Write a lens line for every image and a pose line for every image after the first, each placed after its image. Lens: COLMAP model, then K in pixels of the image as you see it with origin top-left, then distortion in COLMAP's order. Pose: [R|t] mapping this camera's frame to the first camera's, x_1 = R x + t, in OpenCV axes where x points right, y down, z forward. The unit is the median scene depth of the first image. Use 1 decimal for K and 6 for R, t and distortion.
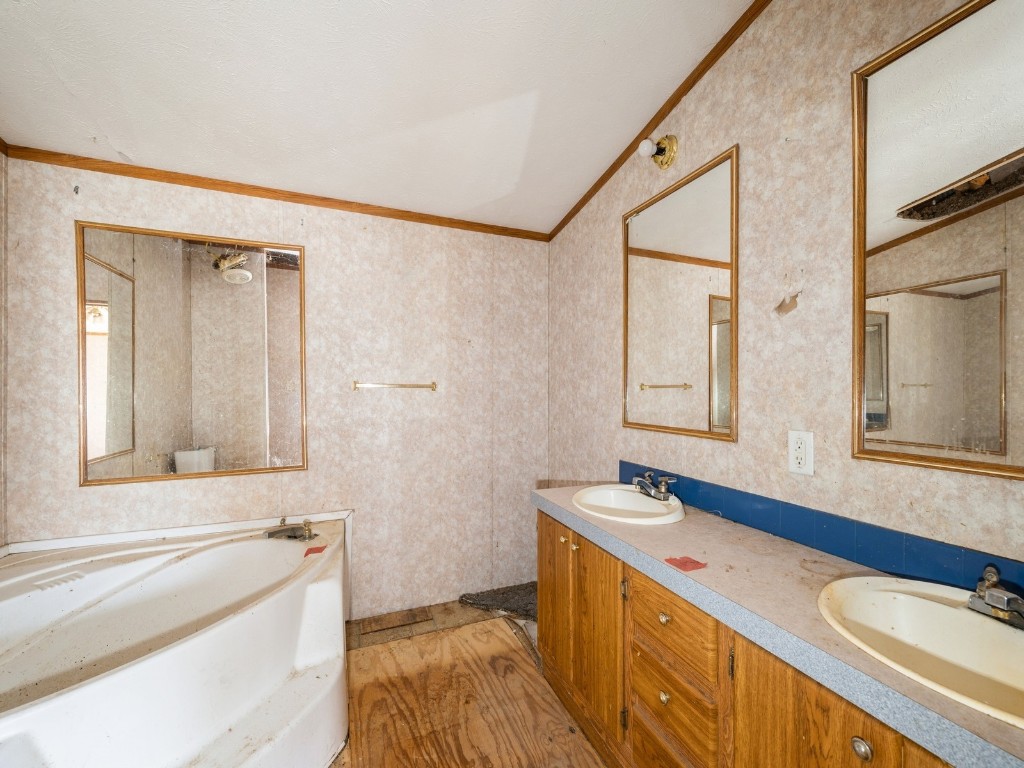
lens RADIAL K [[409.3, 0, 508.5], [0, 409.3, 389.7], [0, 0, 1]] dist [0.000335, 0.000256]
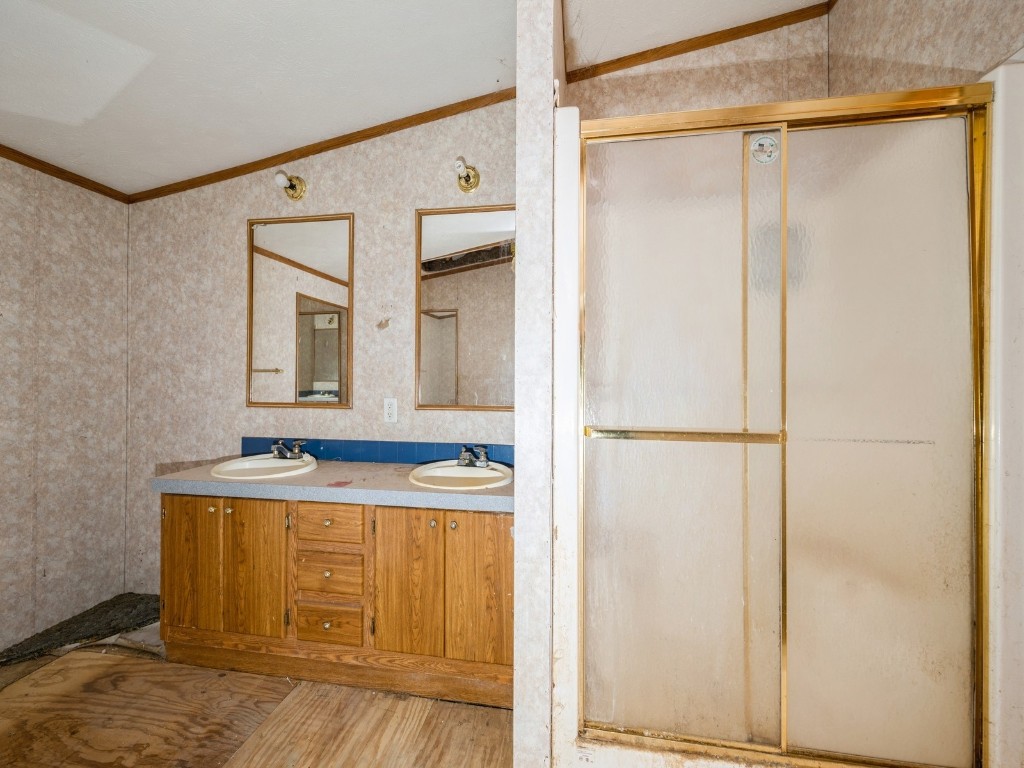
lens RADIAL K [[409.3, 0, 513.0], [0, 409.3, 375.6], [0, 0, 1]] dist [0.000335, 0.000256]
pose [[0.513592, -0.001650, 0.858033, -0.321014], [-0.002824, 0.999989, 0.003614, -0.001407], [-0.858030, -0.004279, 0.513582, -0.213112]]
